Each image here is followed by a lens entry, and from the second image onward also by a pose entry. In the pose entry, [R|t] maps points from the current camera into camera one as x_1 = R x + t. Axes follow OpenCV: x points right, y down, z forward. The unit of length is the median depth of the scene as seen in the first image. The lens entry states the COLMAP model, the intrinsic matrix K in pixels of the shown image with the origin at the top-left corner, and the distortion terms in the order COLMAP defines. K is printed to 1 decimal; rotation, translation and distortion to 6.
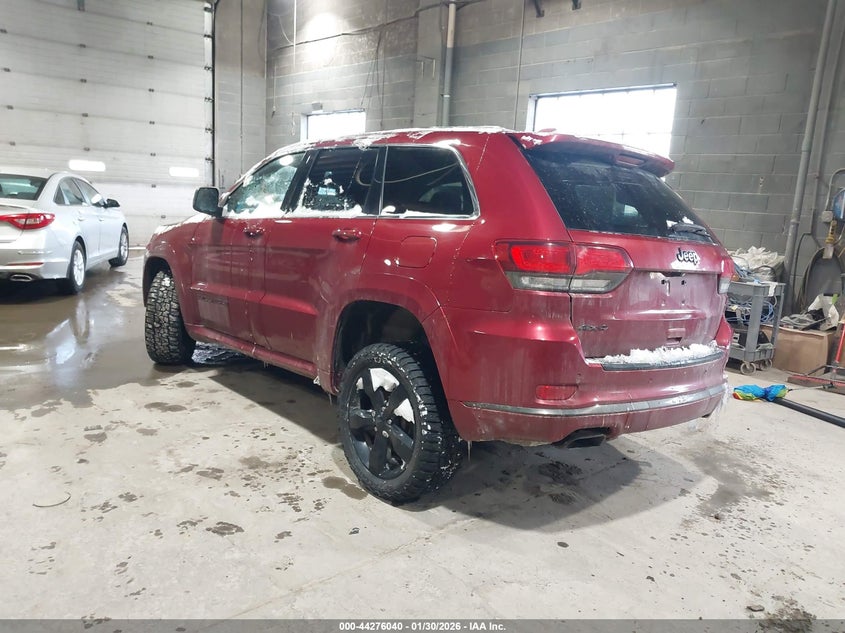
lens RADIAL K [[659.1, 0, 422.5], [0, 659.1, 316.5], [0, 0, 1]] dist [-0.007668, -0.004536]
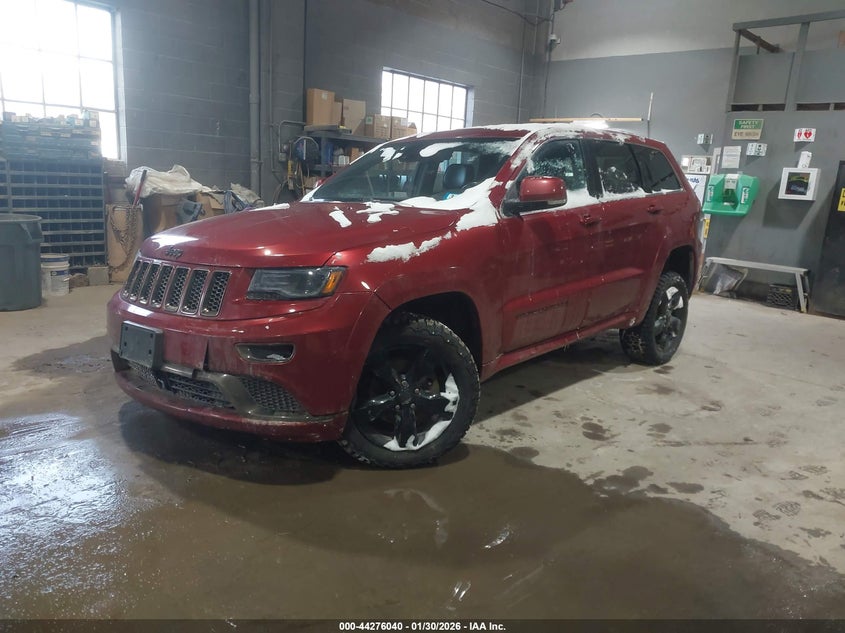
lens RADIAL K [[659.1, 0, 422.5], [0, 659.1, 316.5], [0, 0, 1]] dist [-0.007668, -0.004536]
pose [[-0.095798, -0.280361, 0.955102, -1.310680], [0.118965, 0.949413, 0.290623, -0.330483], [-0.988266, 0.141465, -0.057598, 1.404662]]
